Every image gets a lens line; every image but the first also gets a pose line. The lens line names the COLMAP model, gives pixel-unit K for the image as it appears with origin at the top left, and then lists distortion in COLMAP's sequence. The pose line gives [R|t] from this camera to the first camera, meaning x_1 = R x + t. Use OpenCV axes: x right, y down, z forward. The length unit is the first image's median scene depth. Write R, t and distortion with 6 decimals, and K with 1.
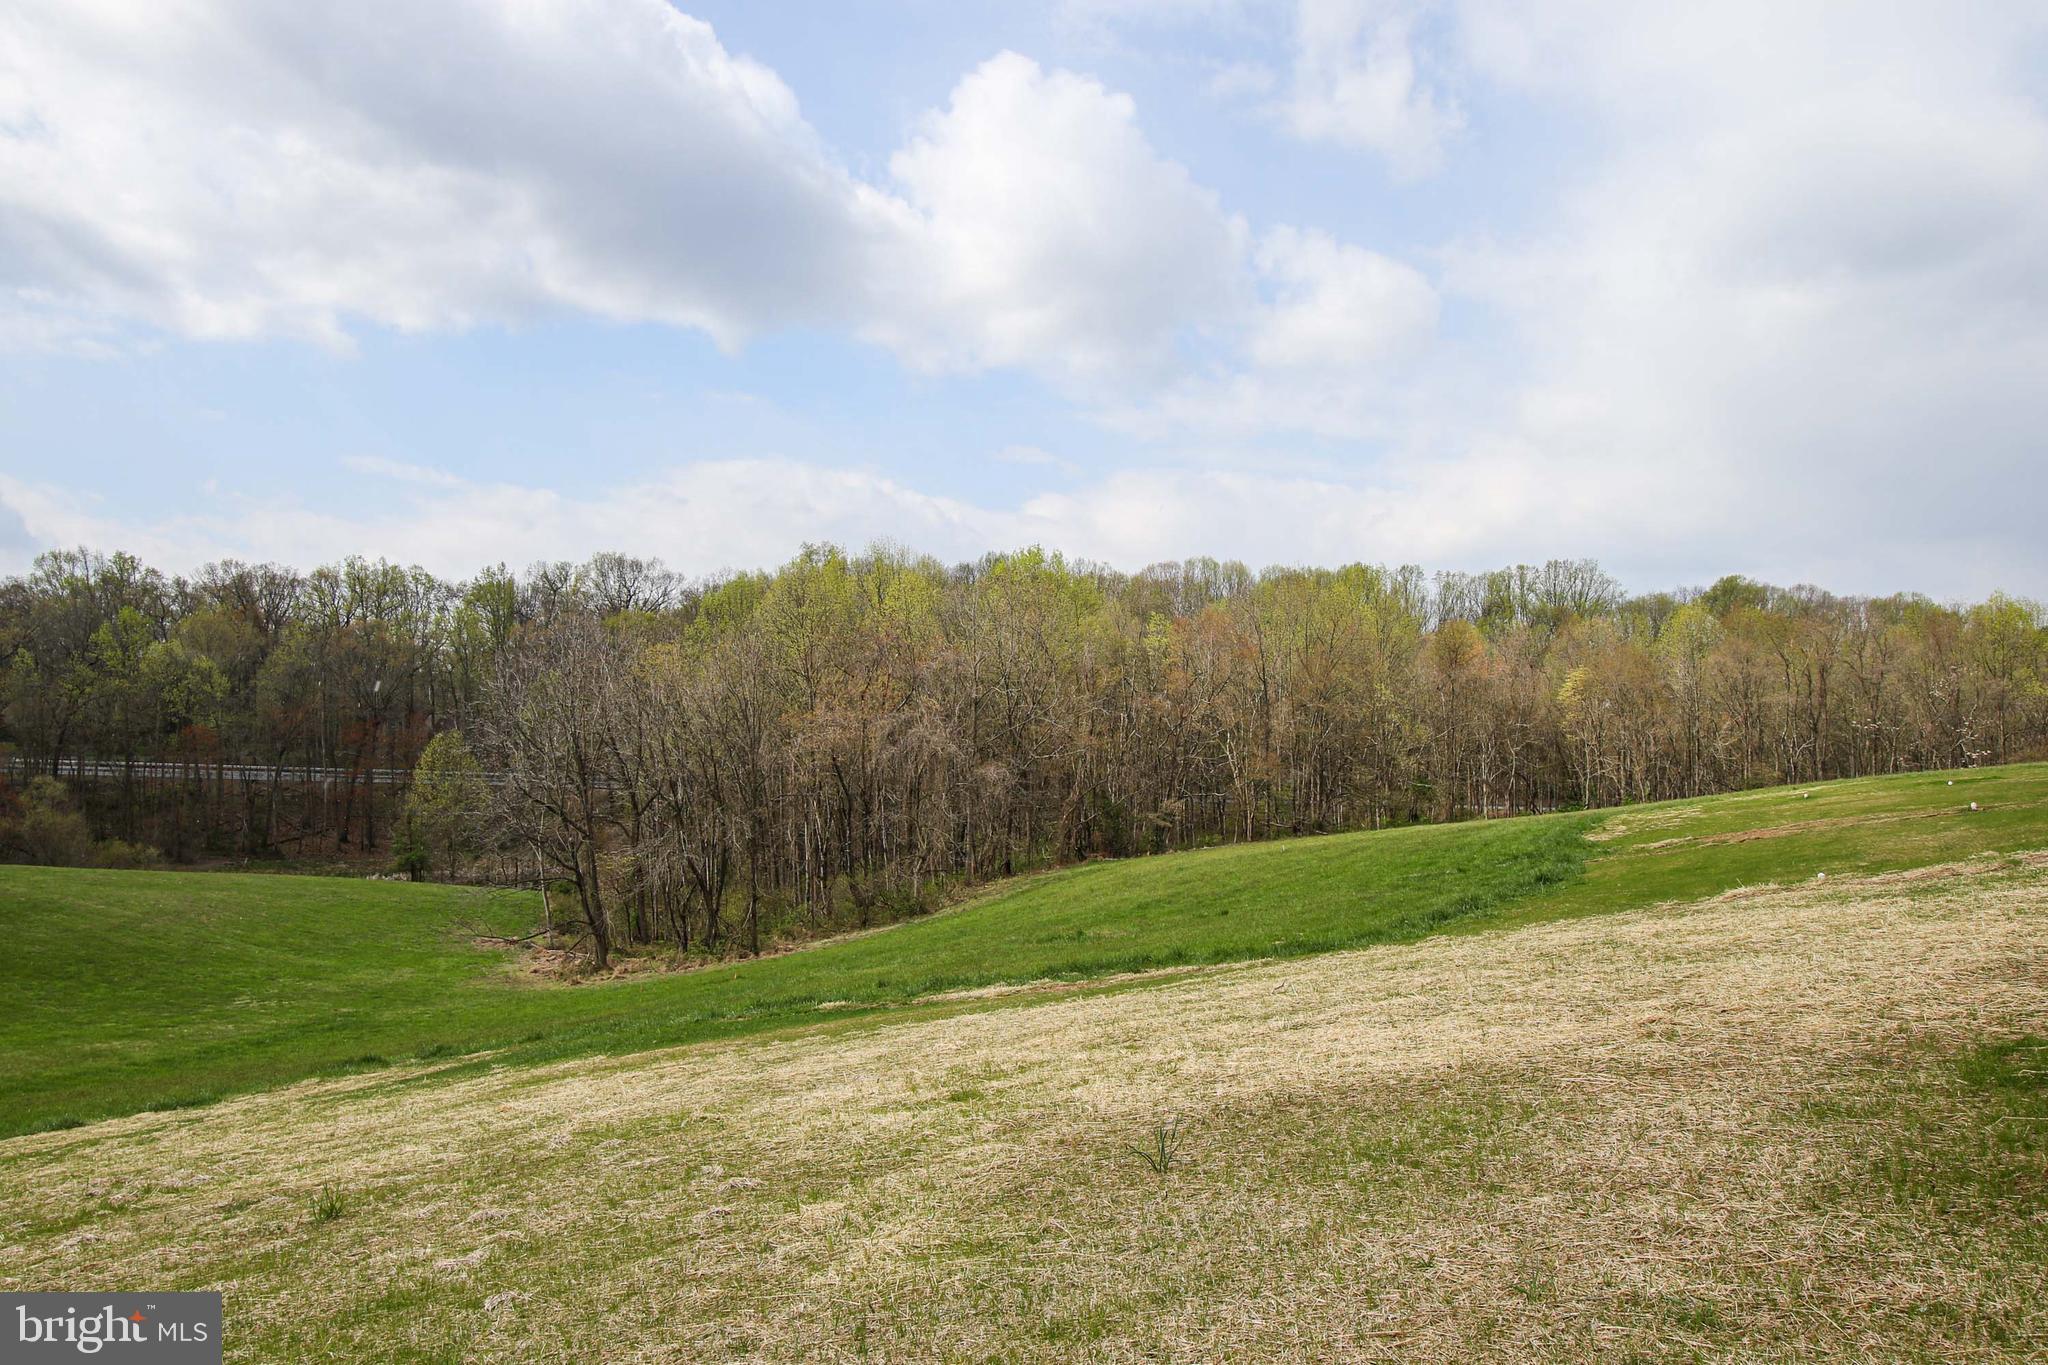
lens RADIAL K [[1411.4, 0, 1025.5], [0, 1411.4, 688.1], [0, 0, 1]] dist [-0.000148, 0.004543]
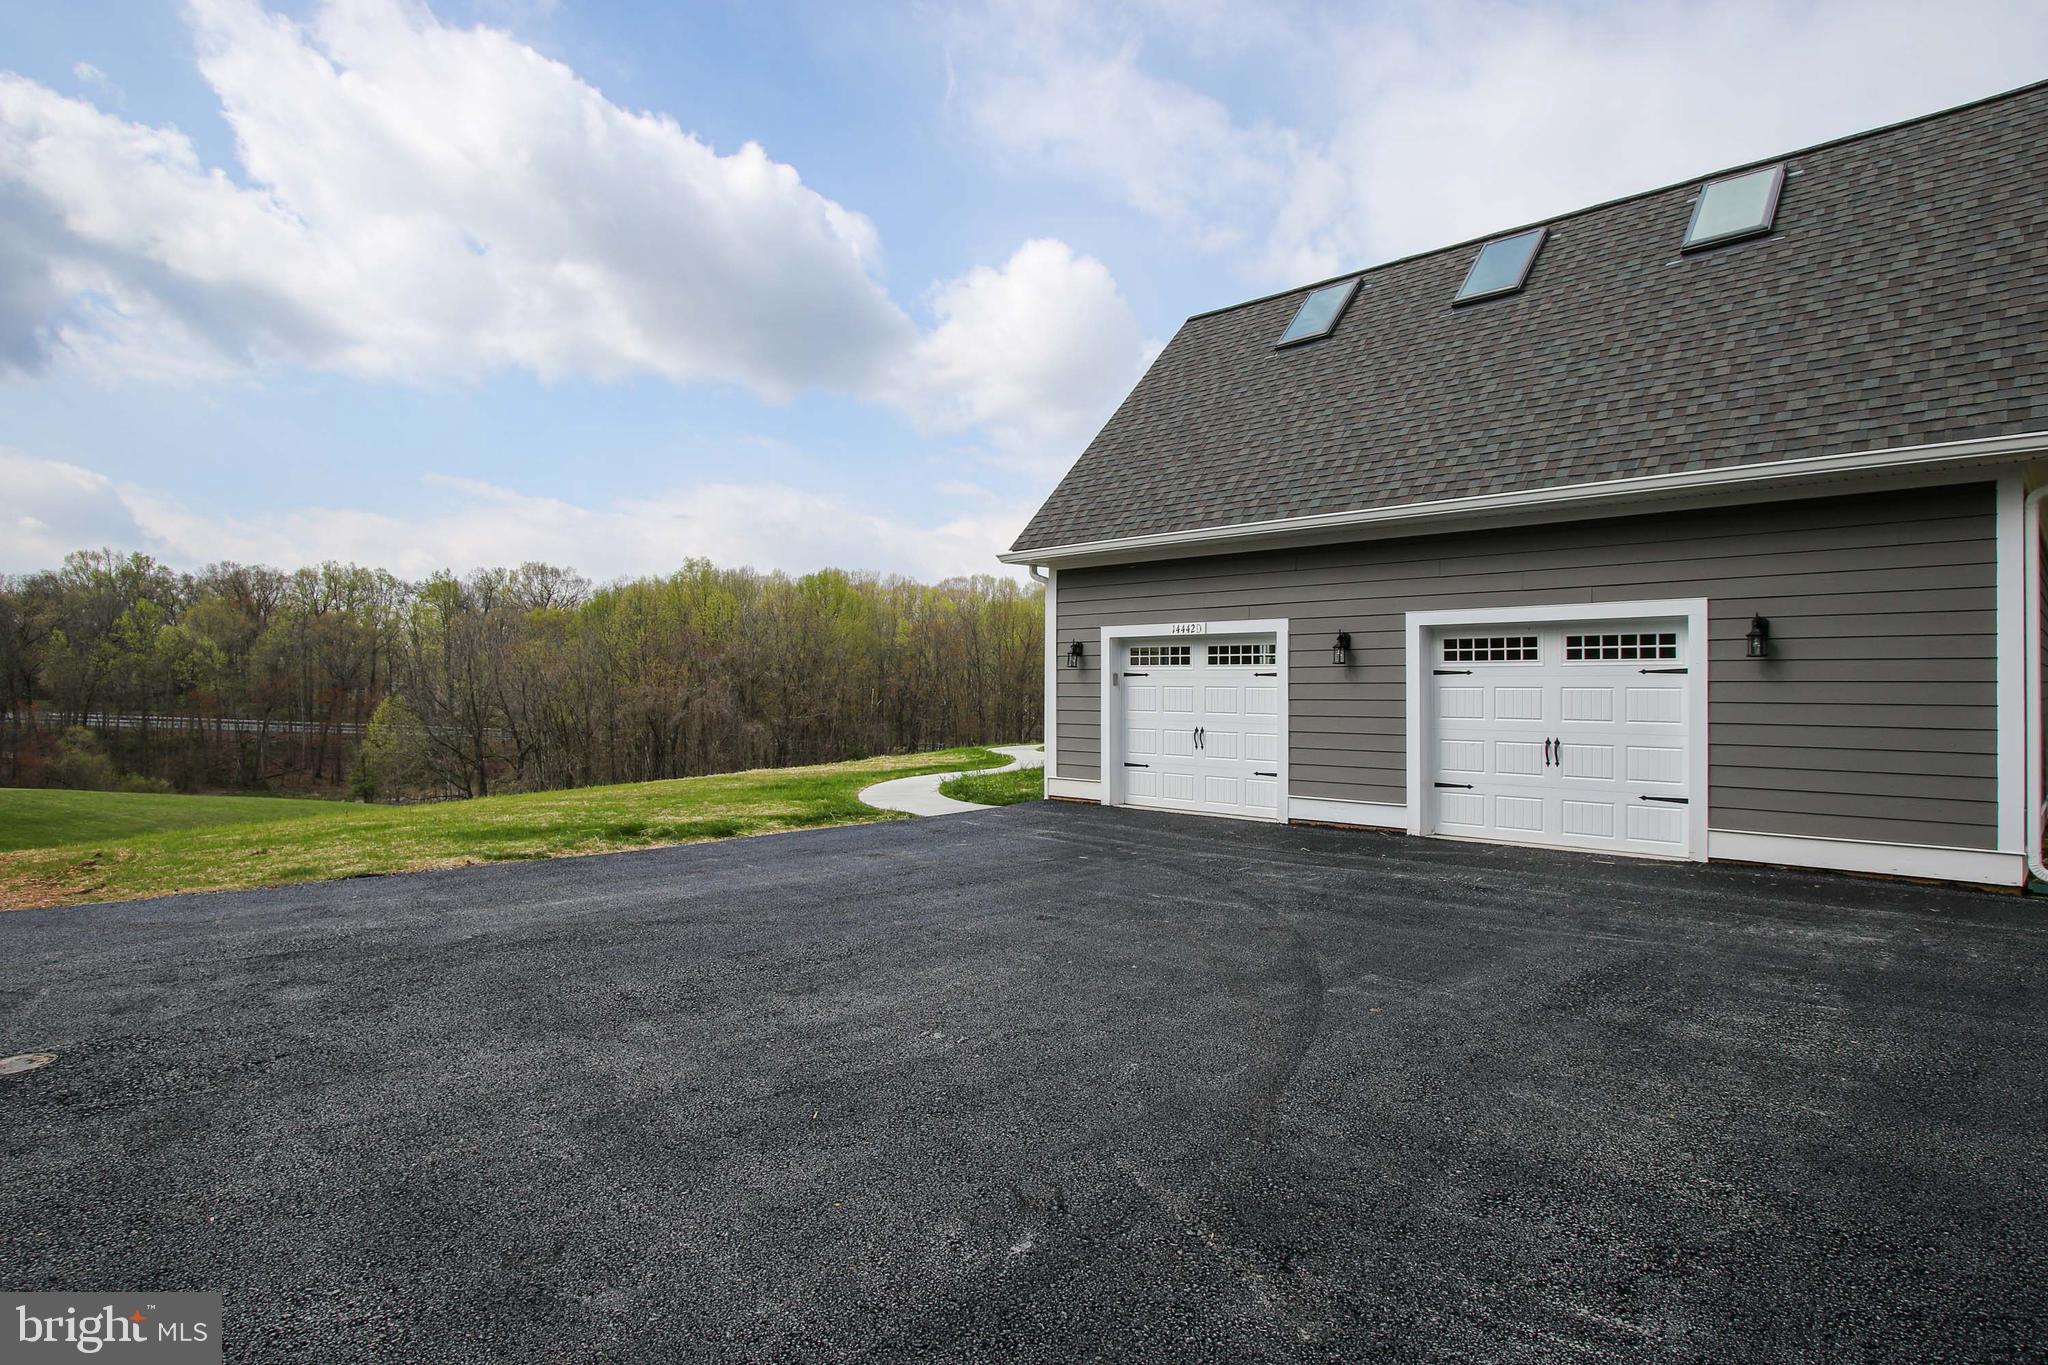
lens RADIAL K [[1116.0, 0, 1026.4], [0, 1116.0, 681.5], [0, 0, 1]] dist [0.000536, -0.001708]
pose [[0.994344, 0.011868, 0.105542, 0.057766], [-0.013394, 0.999816, 0.013760, -0.004291], [-0.105359, -0.015096, 0.994320, -0.096164]]
